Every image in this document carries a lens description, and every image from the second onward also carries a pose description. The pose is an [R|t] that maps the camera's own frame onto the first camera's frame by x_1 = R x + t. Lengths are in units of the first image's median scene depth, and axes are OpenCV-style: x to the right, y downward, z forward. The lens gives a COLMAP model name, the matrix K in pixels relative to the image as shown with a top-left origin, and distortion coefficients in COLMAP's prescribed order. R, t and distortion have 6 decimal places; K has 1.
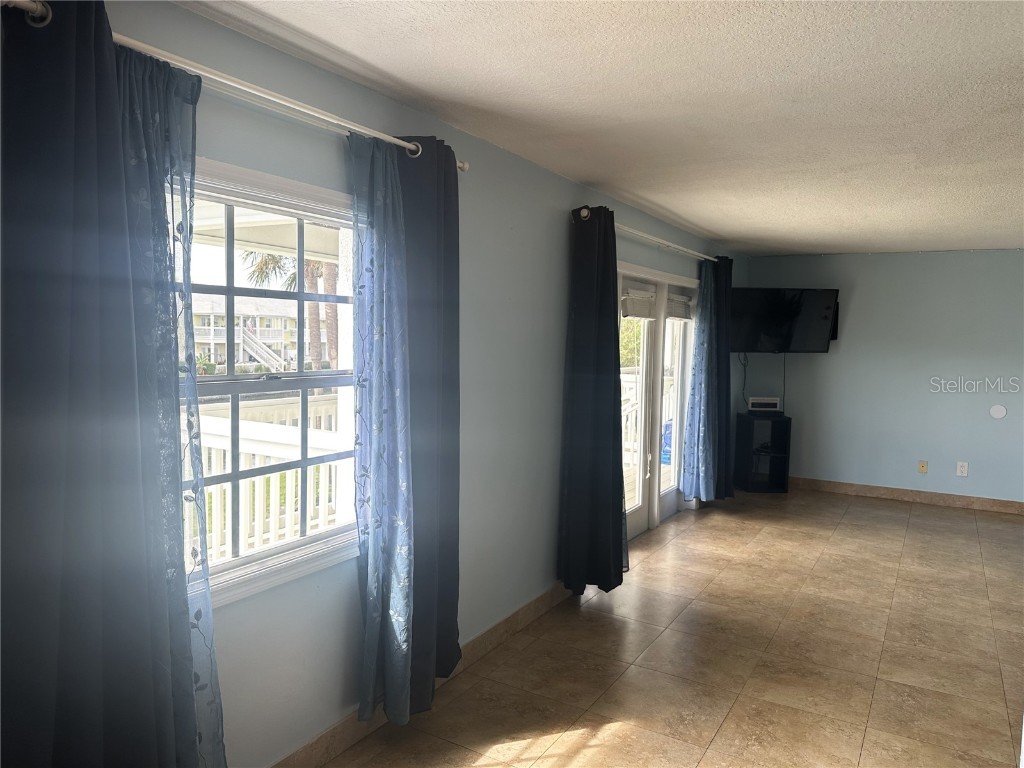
lens RADIAL K [[723.7, 0, 512.0], [0, 723.7, 384.0], [0, 0, 1]] dist [0.055424, -0.060131]
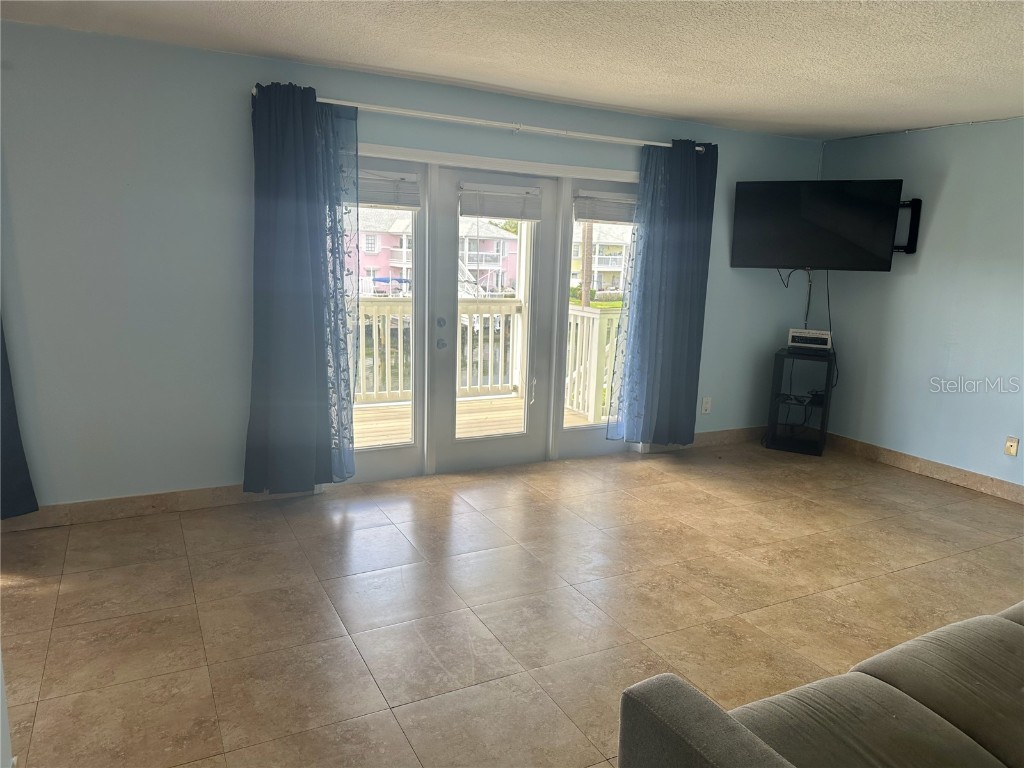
lens RADIAL K [[712.6, 0, 512.0], [0, 712.6, 384.0], [0, 0, 1]] dist [0.134390, -0.218779]
pose [[0.849236, 0.103896, -0.517691, 0.677199], [-0.054562, 0.992469, 0.109675, 0.011829], [0.525187, -0.064893, 0.848509, 0.268674]]
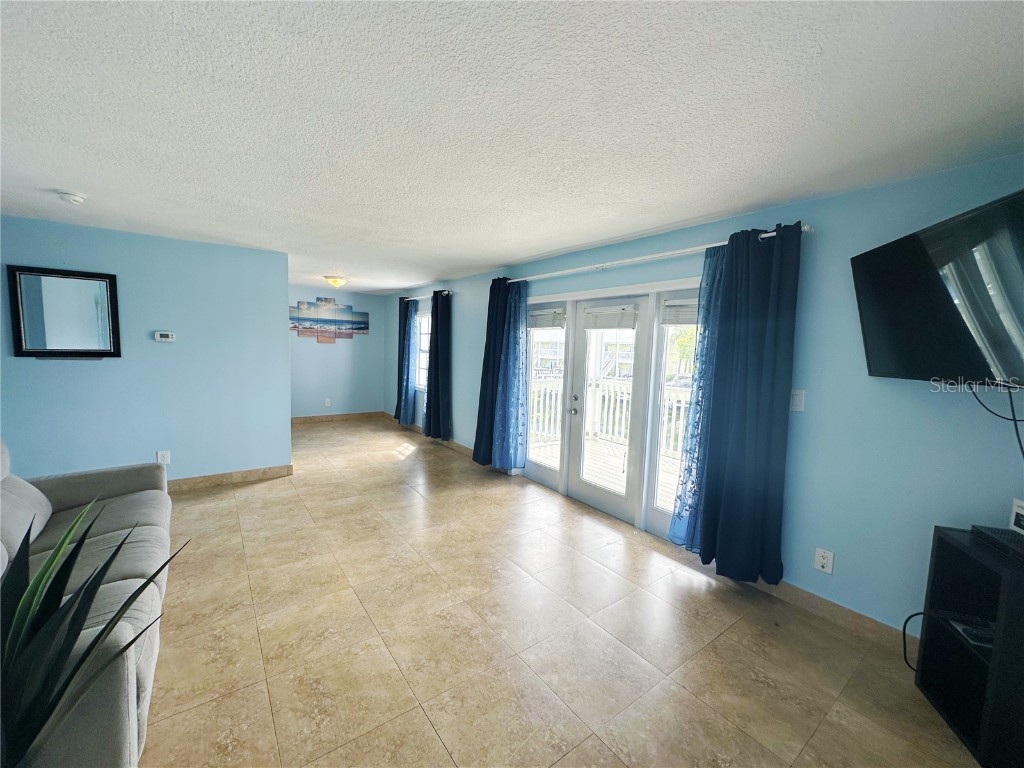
lens RADIAL K [[403.2, 0, 512.0], [0, 403.2, 384.0], [0, 0, 1]] dist [-0.001779, -0.000039]
pose [[-0.382114, 0.049793, -0.922773, 0.897590], [-0.108010, 0.989297, 0.098109, -0.051303], [0.917781, 0.137158, -0.372646, 1.155451]]
